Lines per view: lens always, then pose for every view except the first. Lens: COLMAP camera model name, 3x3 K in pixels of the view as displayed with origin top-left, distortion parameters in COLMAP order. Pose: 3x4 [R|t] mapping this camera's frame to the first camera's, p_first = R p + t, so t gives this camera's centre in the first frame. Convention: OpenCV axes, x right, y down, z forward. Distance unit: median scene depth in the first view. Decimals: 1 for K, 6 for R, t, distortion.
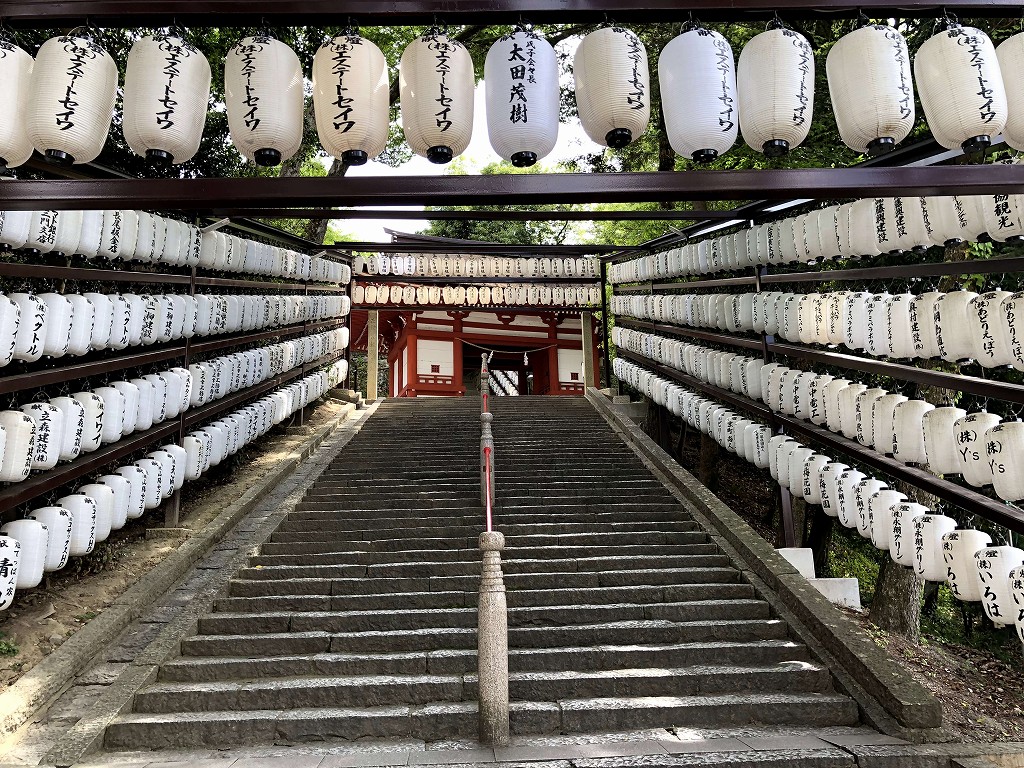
lens RADIAL K [[844.8, 0, 512.0], [0, 844.8, 384.0], [0, 0, 1]] dist [0.042926, -0.104033]
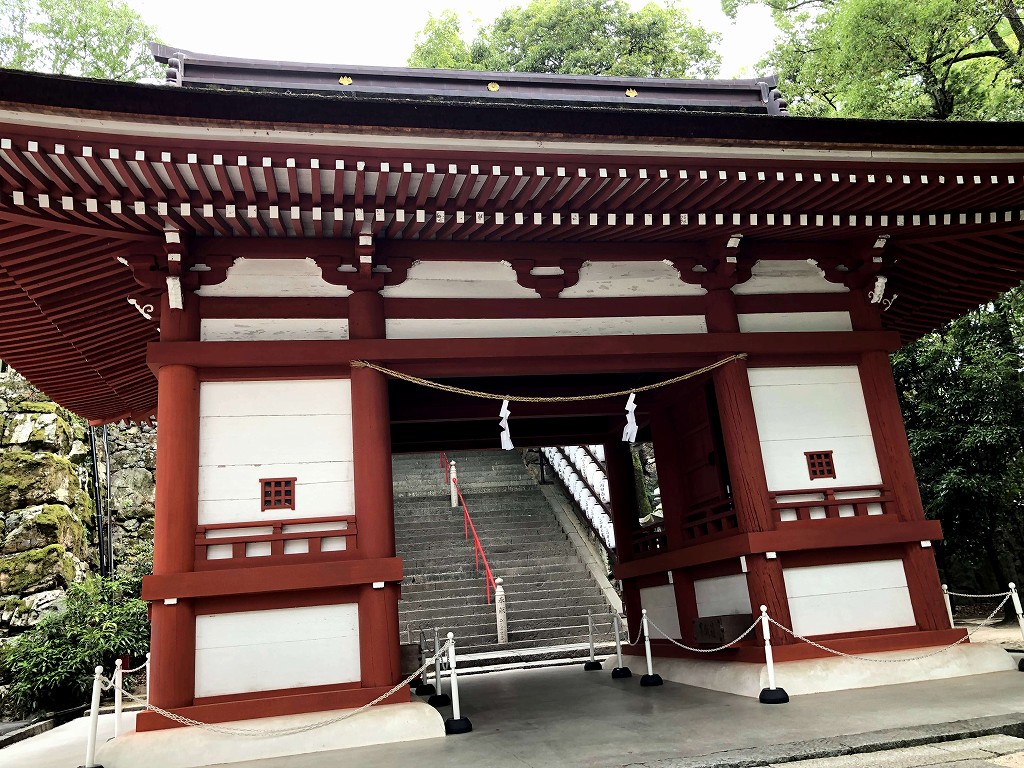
lens RADIAL K [[844.8, 0, 512.0], [0, 844.8, 384.0], [0, 0, 1]] dist [0.042926, -0.104033]
pose [[0.992310, -0.086606, -0.088432, 0.006641], [0.084328, 0.996010, -0.029192, -0.094365], [0.090608, 0.021511, 0.995654, 1.924118]]
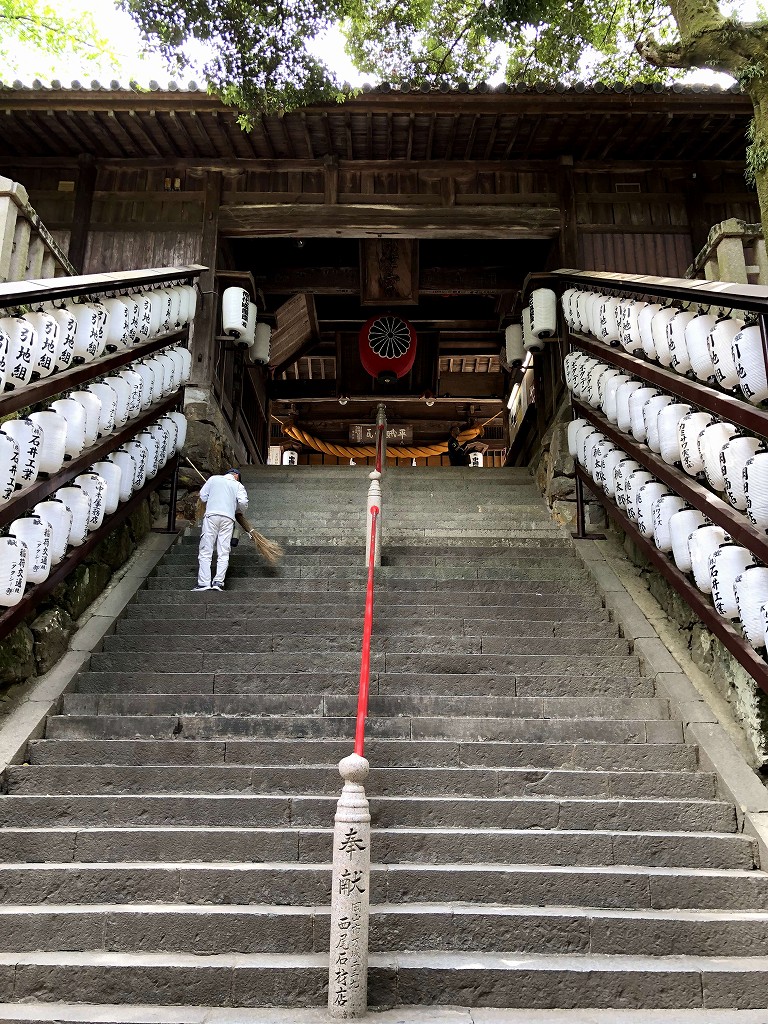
lens RADIAL K [[844.8, 0, 384.0], [0, 844.8, 512.0], [0, 0, 1]] dist [0.042926, -0.104033]
pose [[0.948600, -0.056371, -0.311417, -0.007237], [0.042670, 0.997805, -0.050639, -0.026210], [0.313588, 0.034748, 0.948923, 2.298873]]
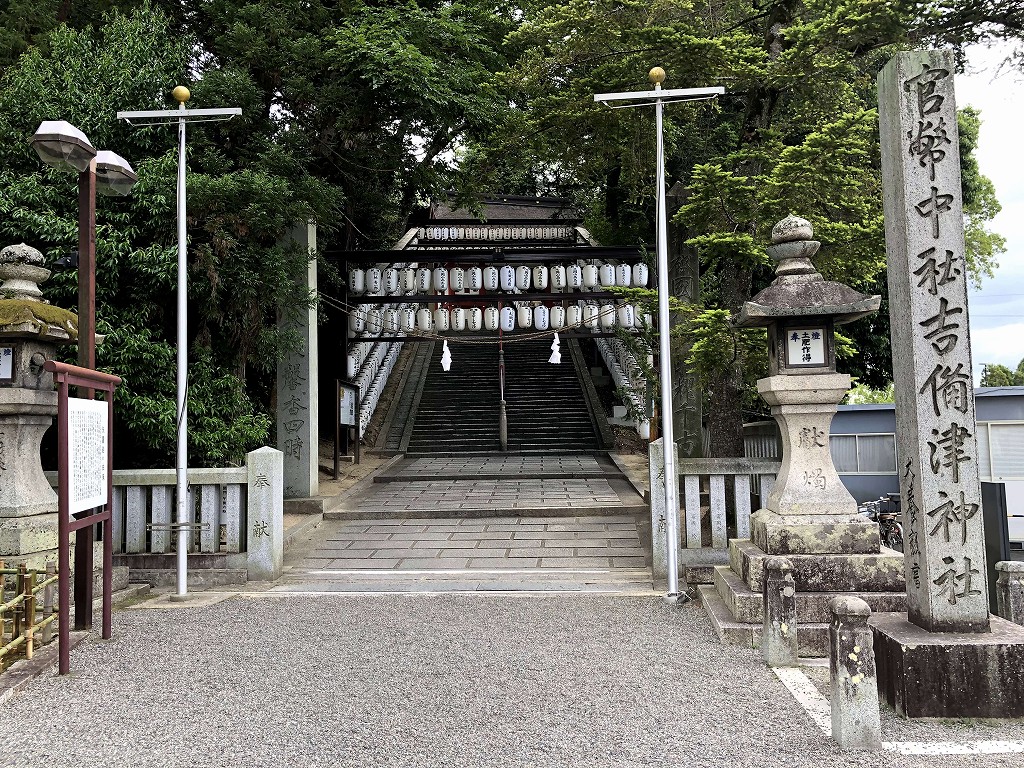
lens RADIAL K [[844.8, 0, 512.0], [0, 844.8, 384.0], [0, 0, 1]] dist [0.042926, -0.104033]
pose [[0.999816, 0.004680, -0.018621, 0.041207], [-0.001651, 0.987203, 0.159460, -0.237385], [0.019129, -0.159400, 0.987029, -1.289011]]
